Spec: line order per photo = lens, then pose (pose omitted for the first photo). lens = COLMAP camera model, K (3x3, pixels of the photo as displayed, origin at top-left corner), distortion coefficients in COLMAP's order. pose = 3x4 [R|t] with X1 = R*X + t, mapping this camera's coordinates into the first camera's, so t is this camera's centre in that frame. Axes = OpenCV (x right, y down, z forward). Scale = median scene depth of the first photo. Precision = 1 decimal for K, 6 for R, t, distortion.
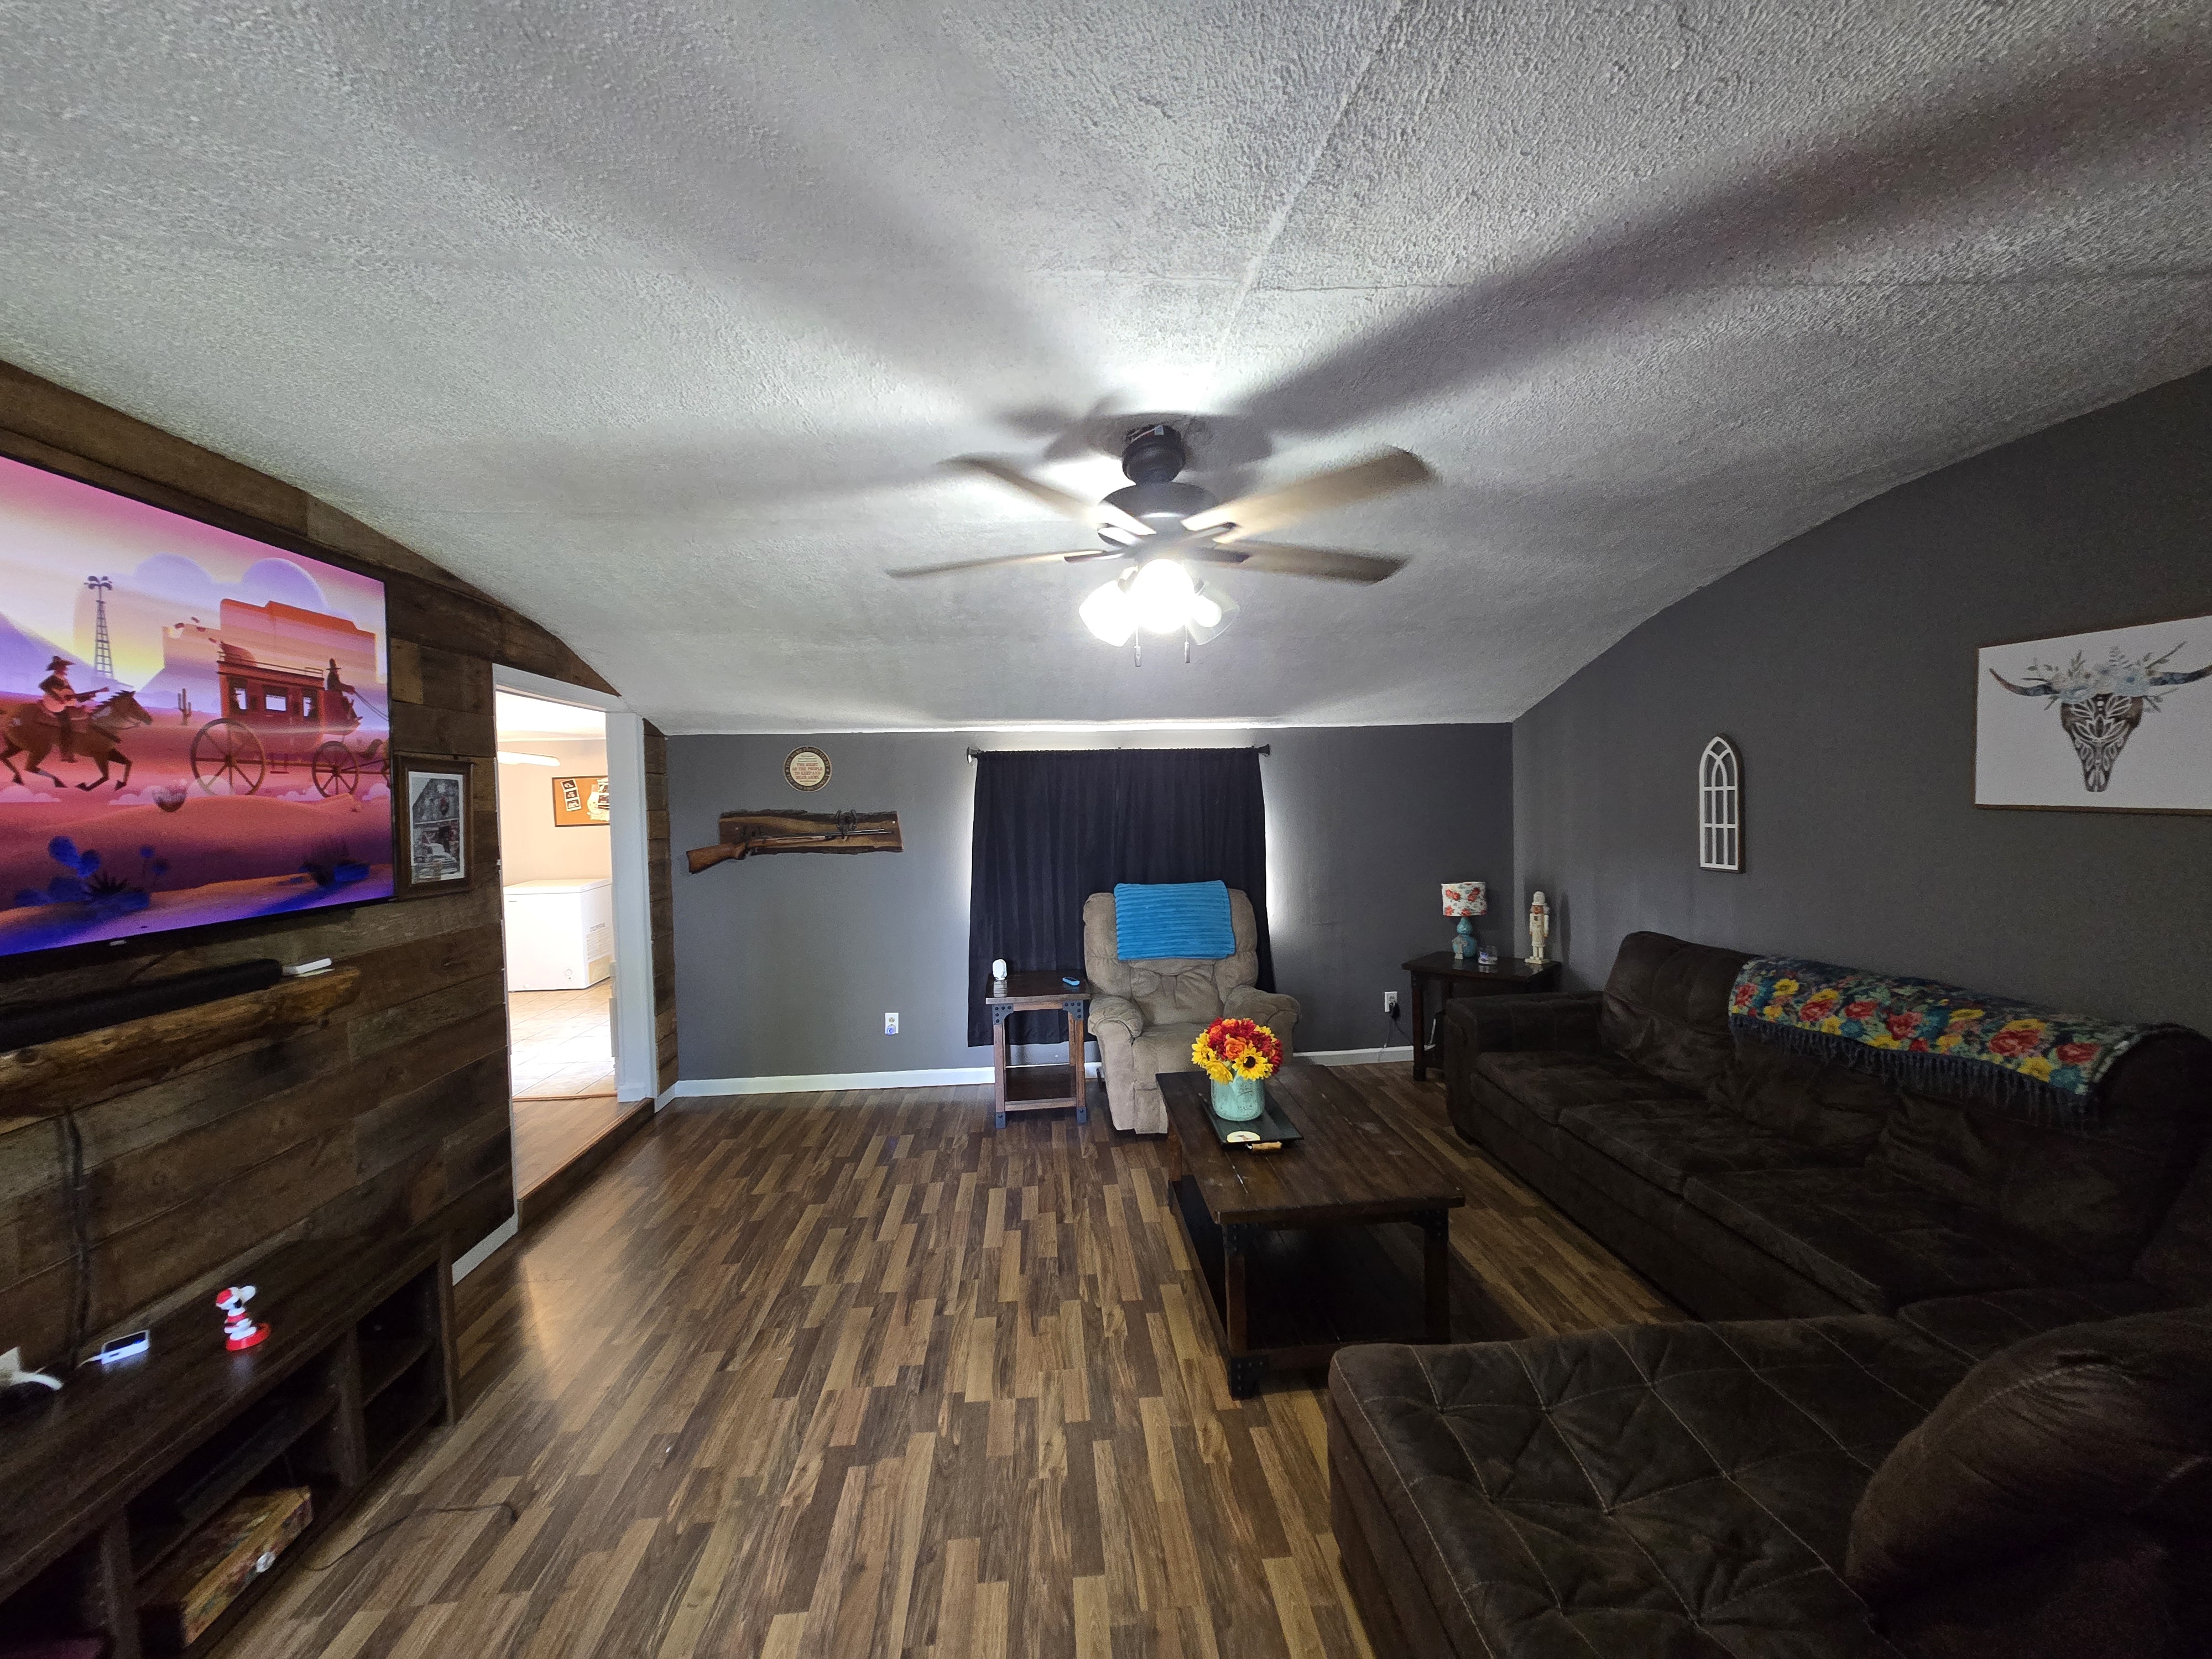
lens RADIAL K [[887.0, 0, 1107.0], [0, 887.0, 832.3], [0, 0, 1]] dist [-0.018362, -0.000919]
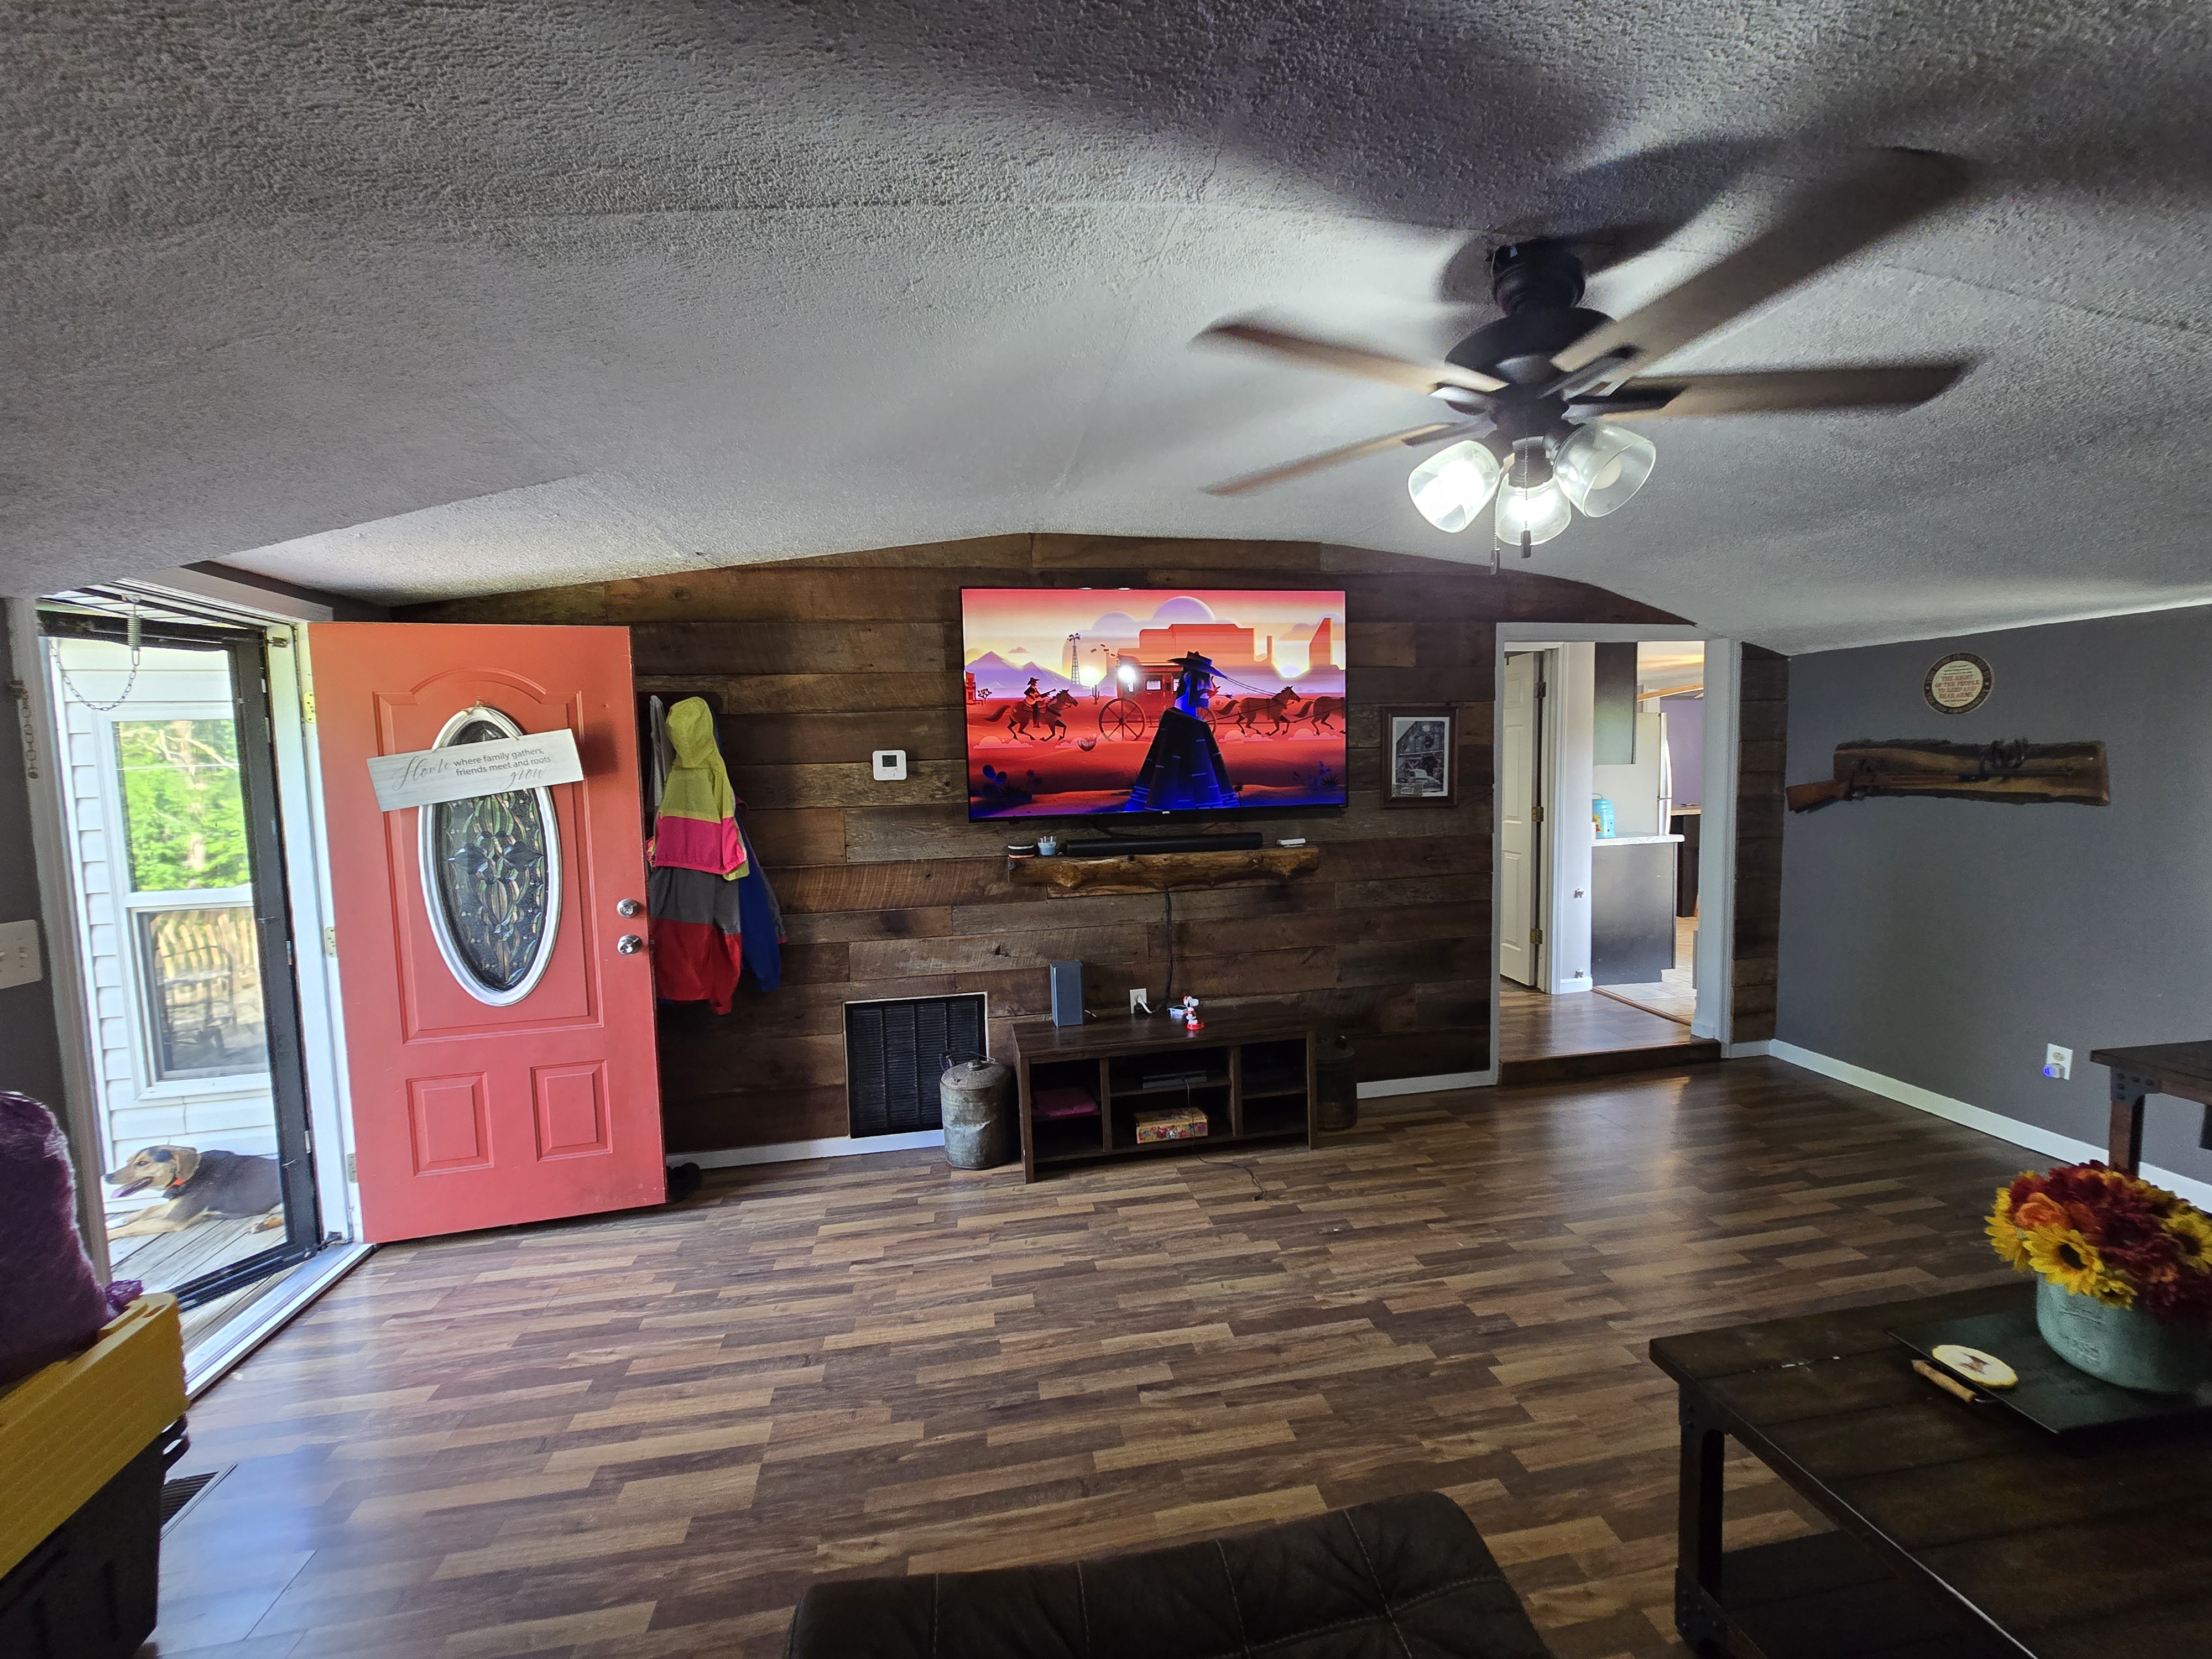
lens RADIAL K [[887.0, 0, 1118.5], [0, 887.0, 832.8], [0, 0, 1]] dist [-0.018362, -0.000919]
pose [[0.091042, 0.098314, -0.990982, 0.596685], [-0.012980, 0.995147, 0.097535, -0.017952], [0.995763, 0.003983, 0.091876, 0.437338]]
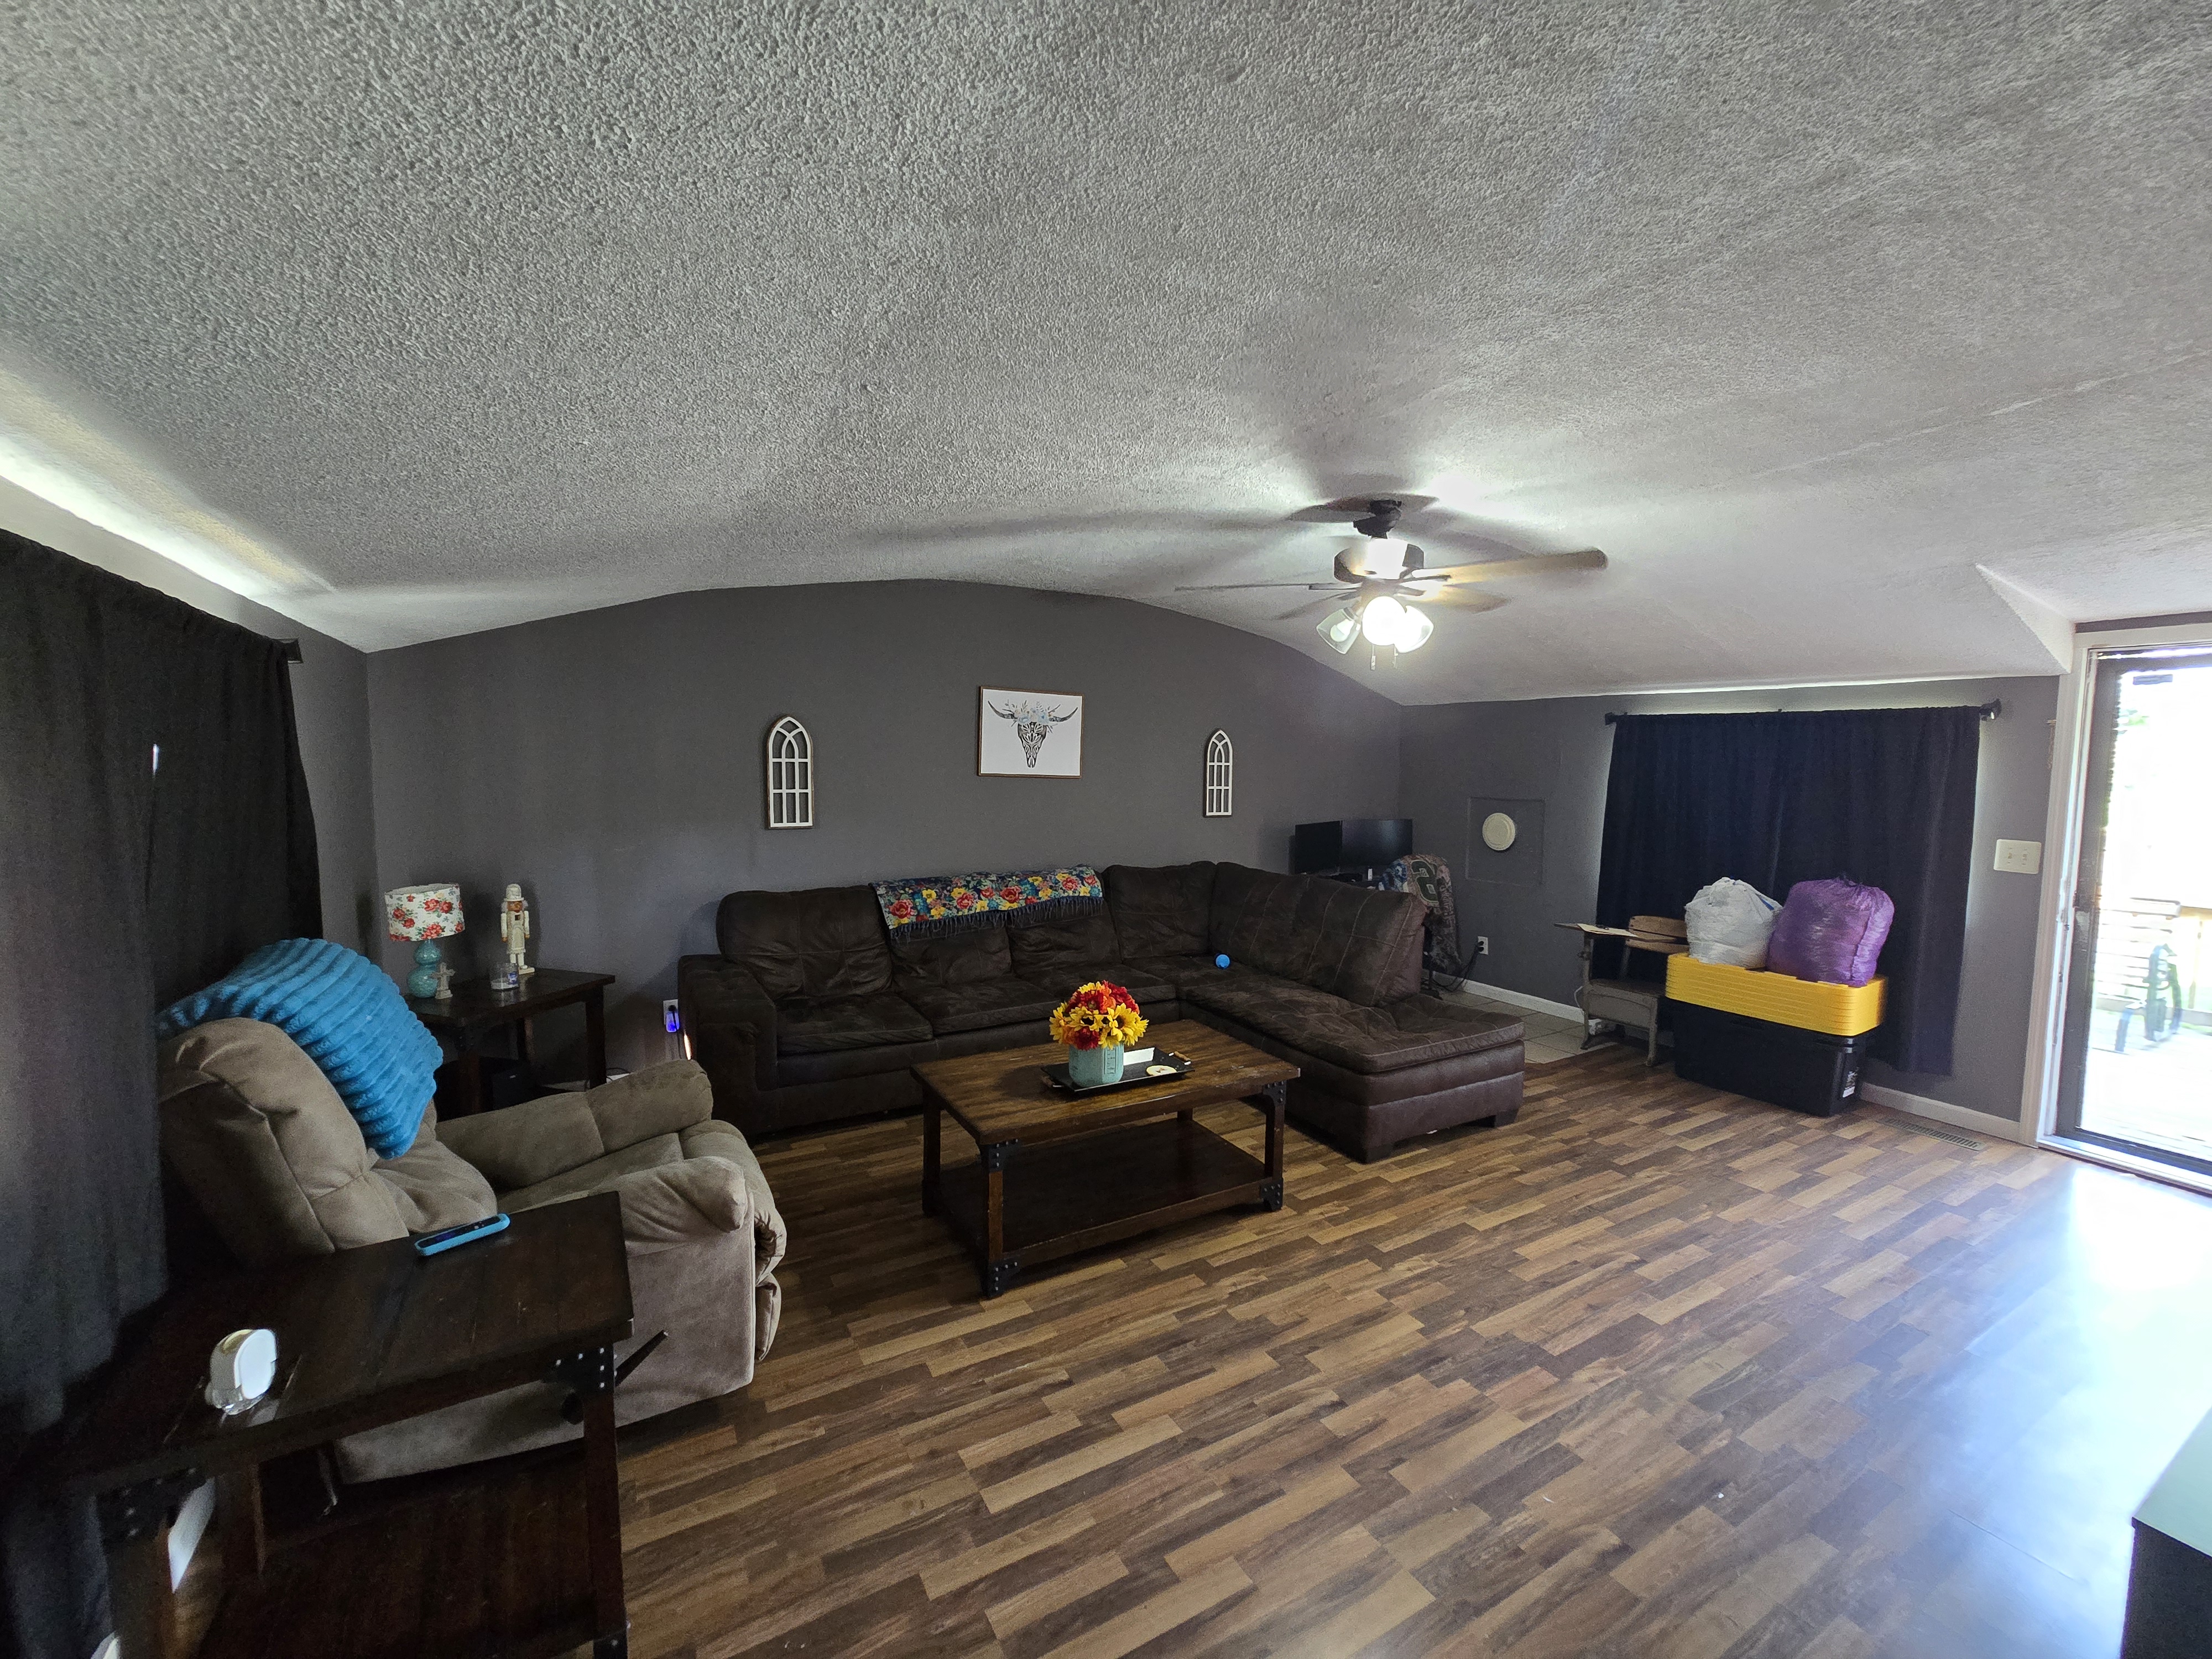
lens RADIAL K [[887.0, 0, 1114.3], [0, 887.0, 824.4], [0, 0, 1]] dist [-0.018362, -0.000919]
pose [[-0.422197, -0.039688, 0.905635, -0.806558], [0.035208, 0.997569, 0.060130, -0.026154], [-0.905820, 0.057272, -0.419773, 1.503411]]
